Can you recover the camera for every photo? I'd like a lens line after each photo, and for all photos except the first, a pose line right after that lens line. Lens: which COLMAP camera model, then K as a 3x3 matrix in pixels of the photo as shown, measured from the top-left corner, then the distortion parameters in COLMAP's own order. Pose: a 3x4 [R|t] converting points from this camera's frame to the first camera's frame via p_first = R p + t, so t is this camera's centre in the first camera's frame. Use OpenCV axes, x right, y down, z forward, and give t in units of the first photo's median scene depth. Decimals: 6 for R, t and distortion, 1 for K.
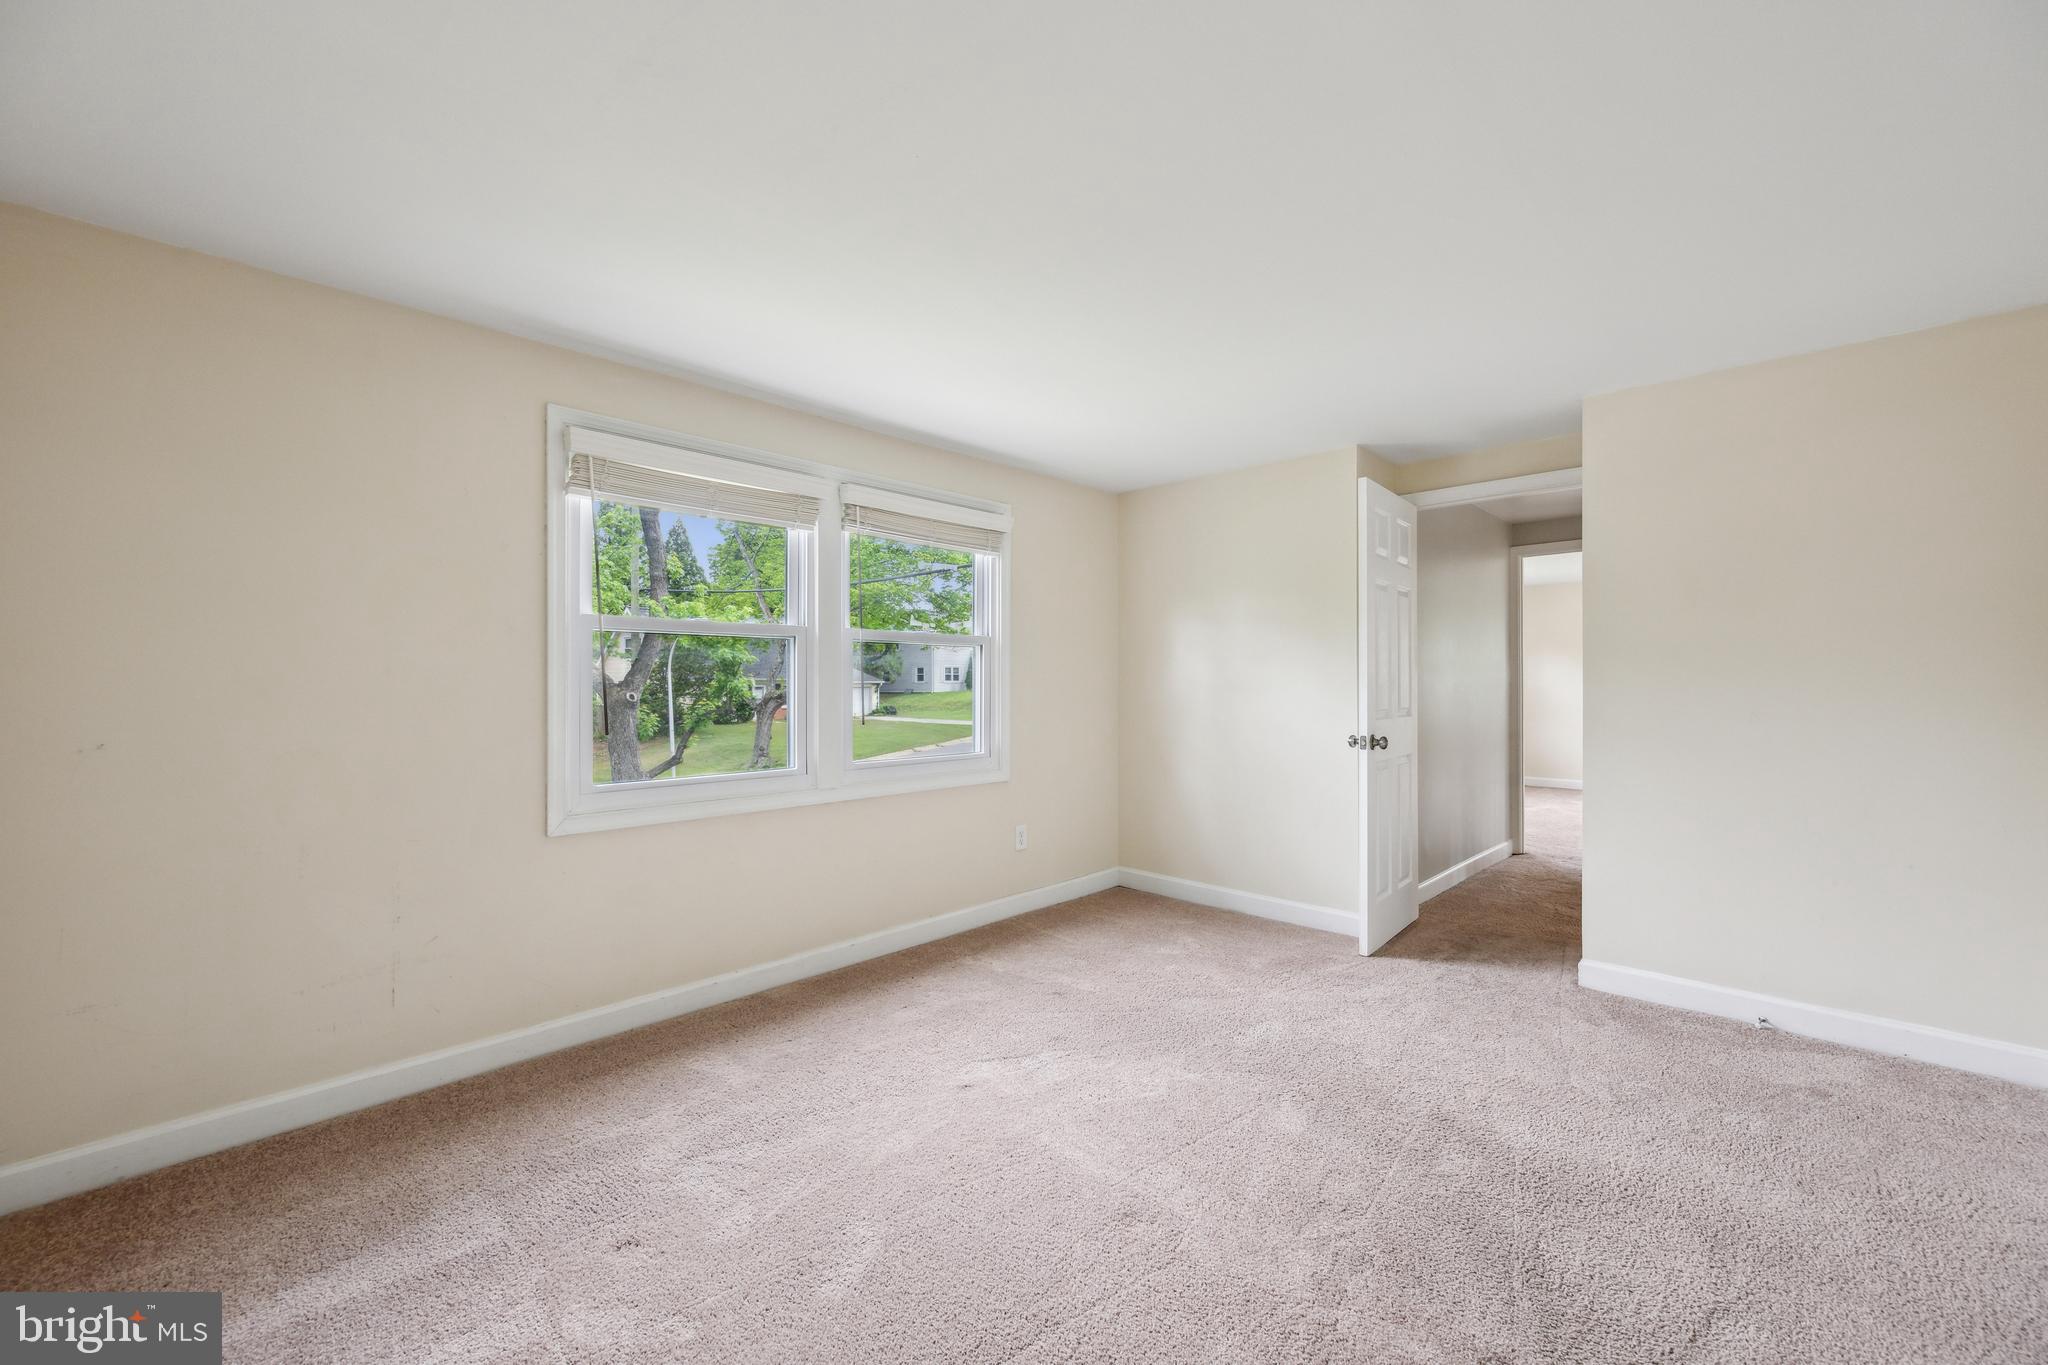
lens RADIAL K [[794.2, 0, 1039.9], [0, 794.2, 684.9], [0, 0, 1]] dist [-0.003288, 0.000056]
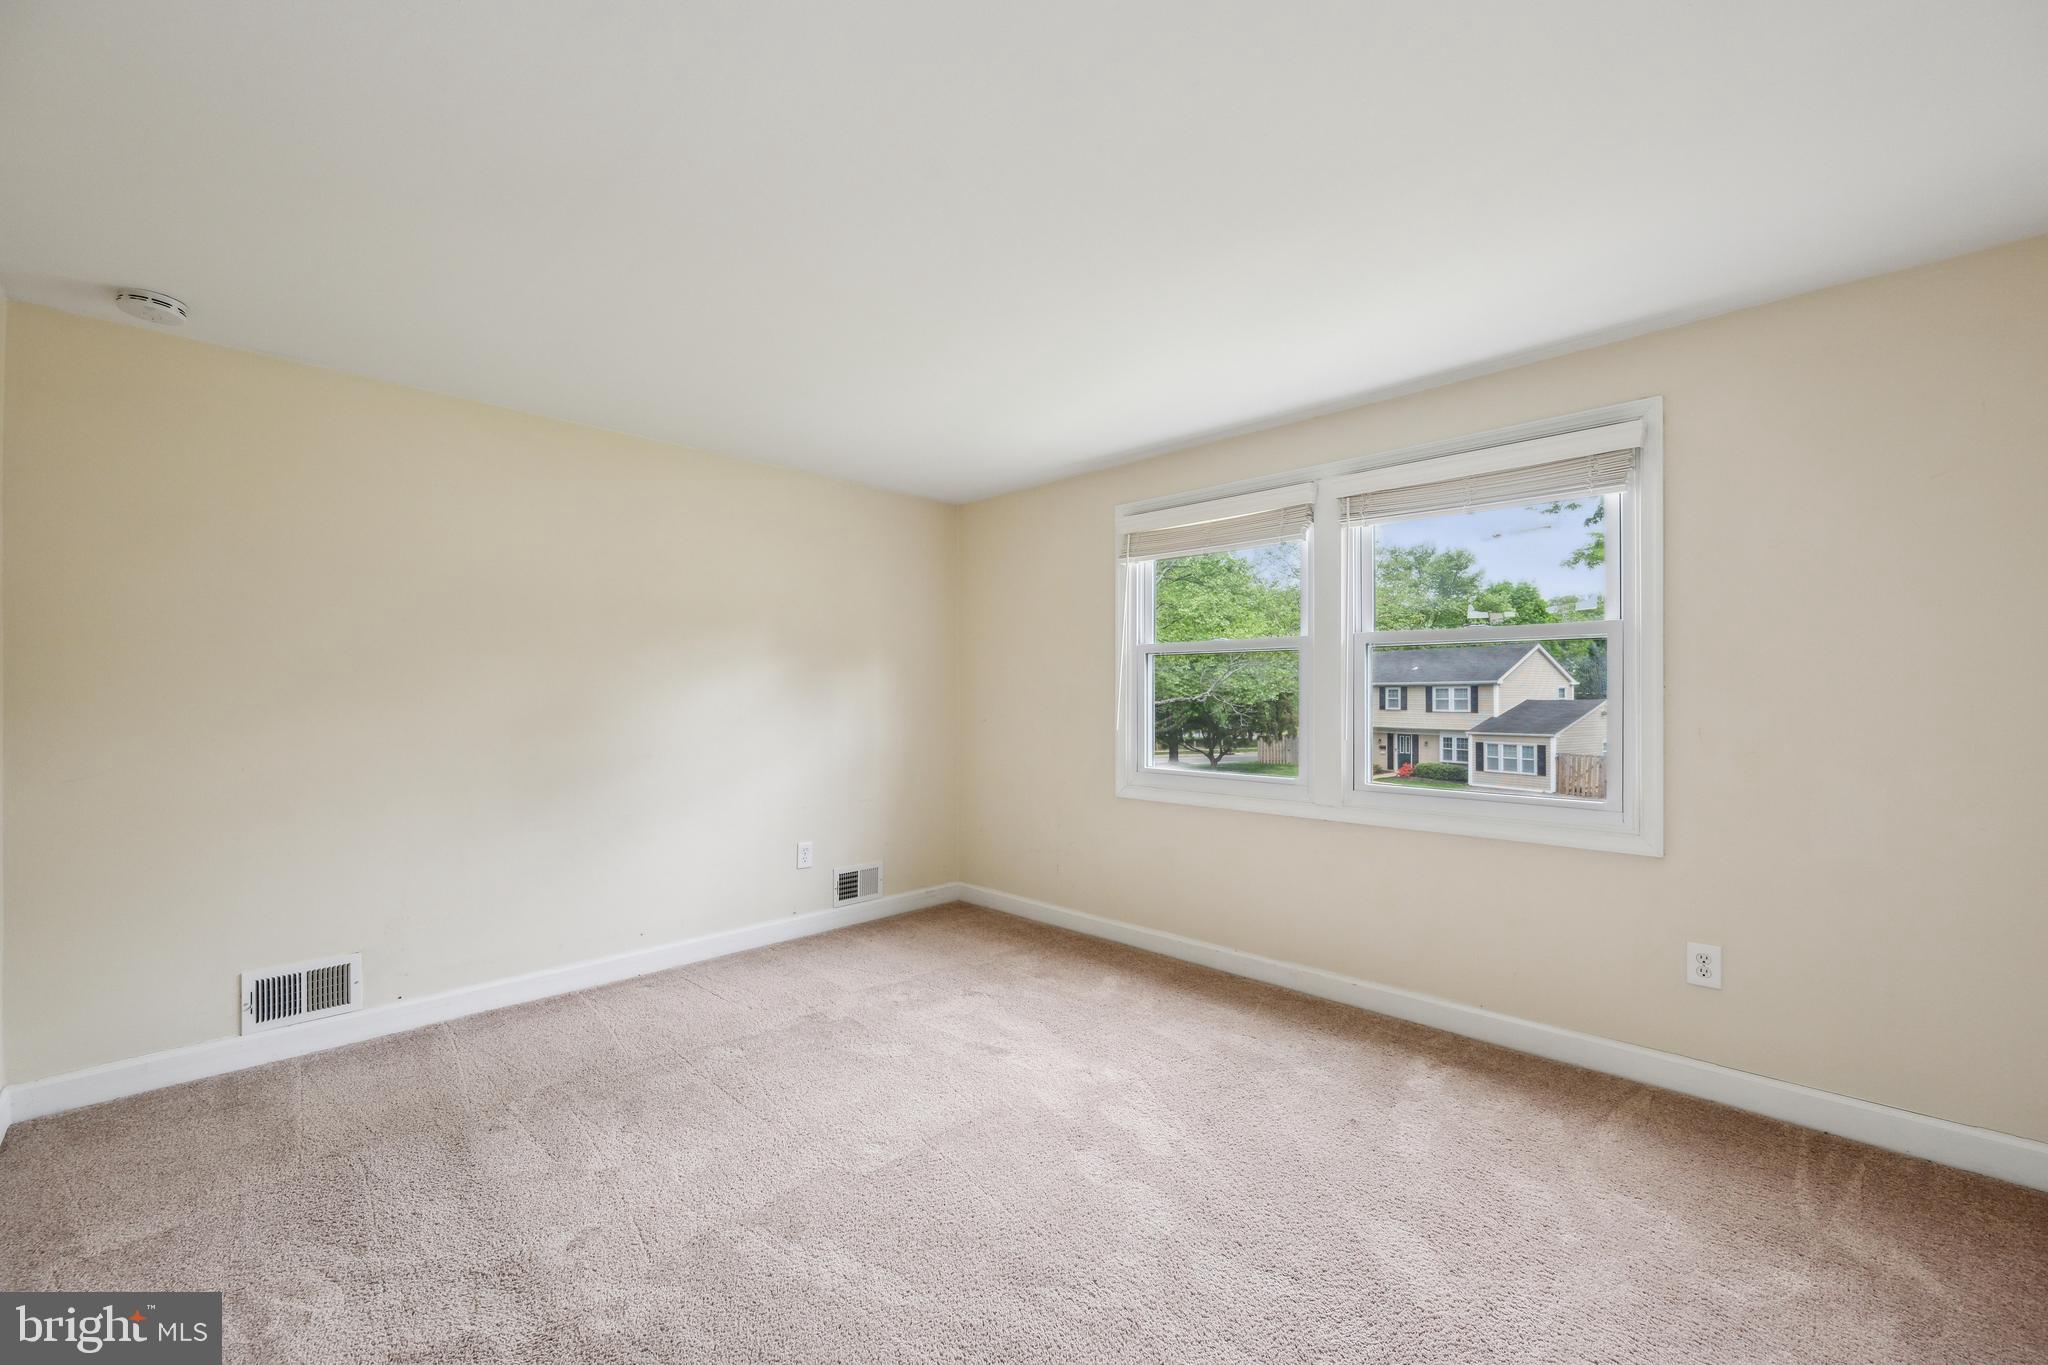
lens RADIAL K [[807.8, 0, 1022.8], [0, 807.8, 691.1], [0, 0, 1]] dist [-0.001594, 0.000097]
pose [[-0.003200, 0.000628, -0.999995, 0.752856], [-0.000117, 1.000000, 0.000629, -0.006347], [0.999995, 0.000119, -0.003200, 0.692211]]
